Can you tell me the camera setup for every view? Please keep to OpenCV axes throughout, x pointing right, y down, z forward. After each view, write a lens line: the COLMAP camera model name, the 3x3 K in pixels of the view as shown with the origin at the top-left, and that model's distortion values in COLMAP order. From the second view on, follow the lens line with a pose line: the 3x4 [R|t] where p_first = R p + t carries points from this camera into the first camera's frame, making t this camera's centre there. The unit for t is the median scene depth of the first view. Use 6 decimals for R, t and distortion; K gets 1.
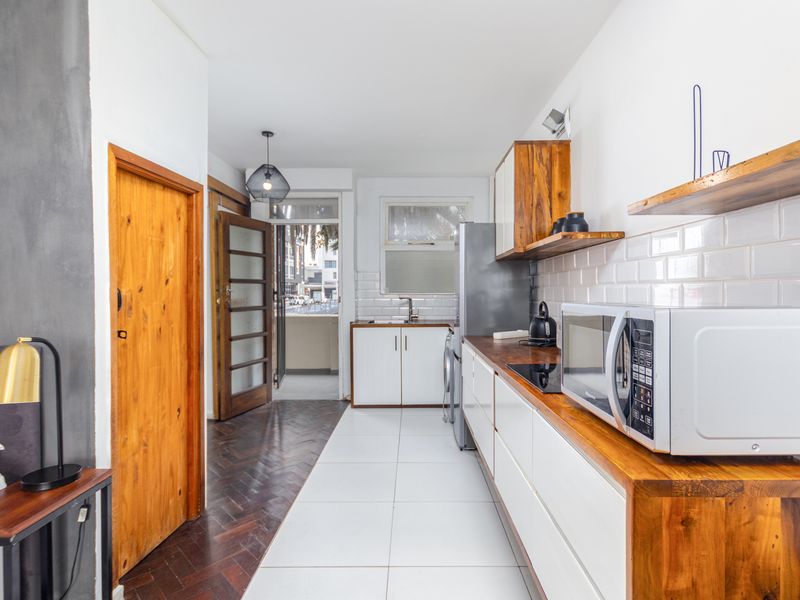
lens RADIAL K [[430.8, 0, 411.7], [0, 430.8, 298.2], [0, 0, 1]] dist [0.004297, 0.001434]
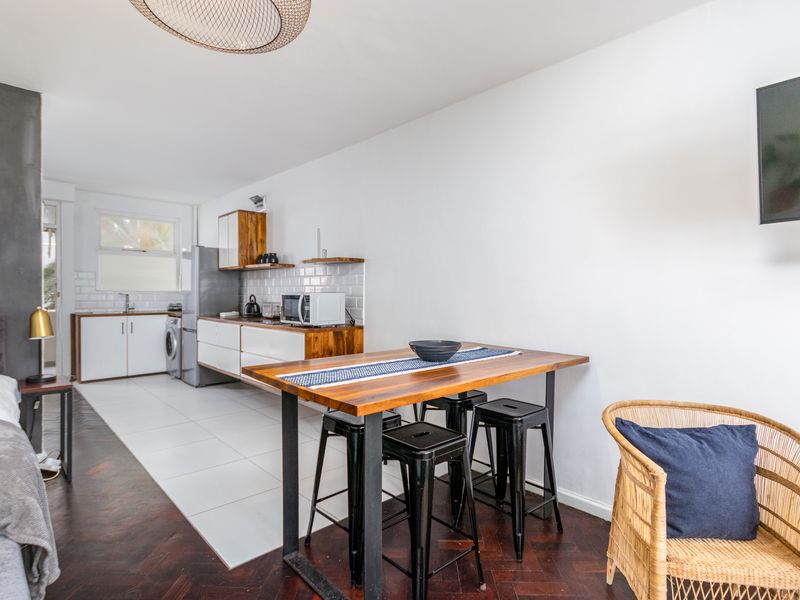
lens RADIAL K [[438.3, 0, 400.0], [0, 438.3, 300.0], [0, 0, 1]] dist [0.012181, 0.000498]
pose [[0.729275, -0.003287, 0.684213, -0.564409], [0.000551, 0.999991, 0.004216, 0.024870], [-0.684220, -0.002698, 0.729270, -0.891086]]
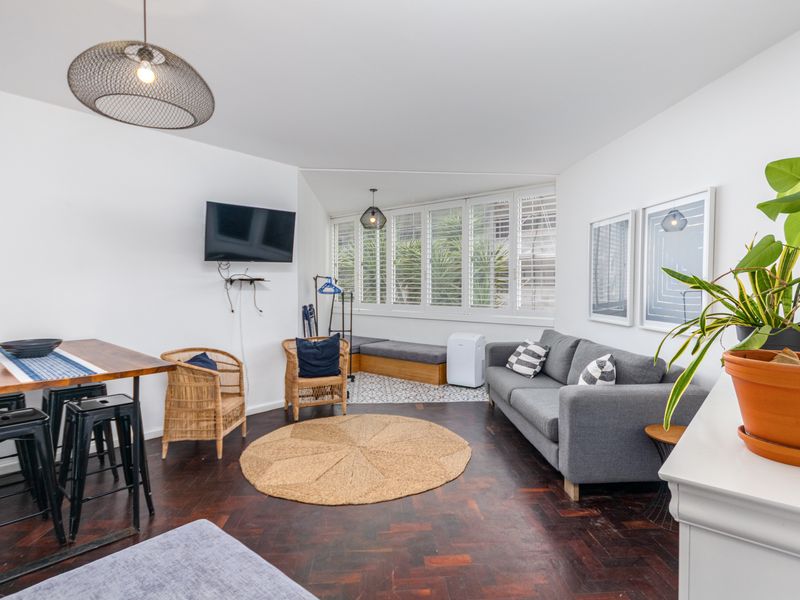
lens RADIAL K [[430.8, 0, 411.7], [0, 430.8, 298.2], [0, 0, 1]] dist [0.004297, 0.001434]
pose [[-0.764303, -0.016874, 0.644637, -1.173740], [0.008519, 0.999306, 0.036258, -0.008923], [-0.644801, 0.033204, -0.763629, -0.114229]]
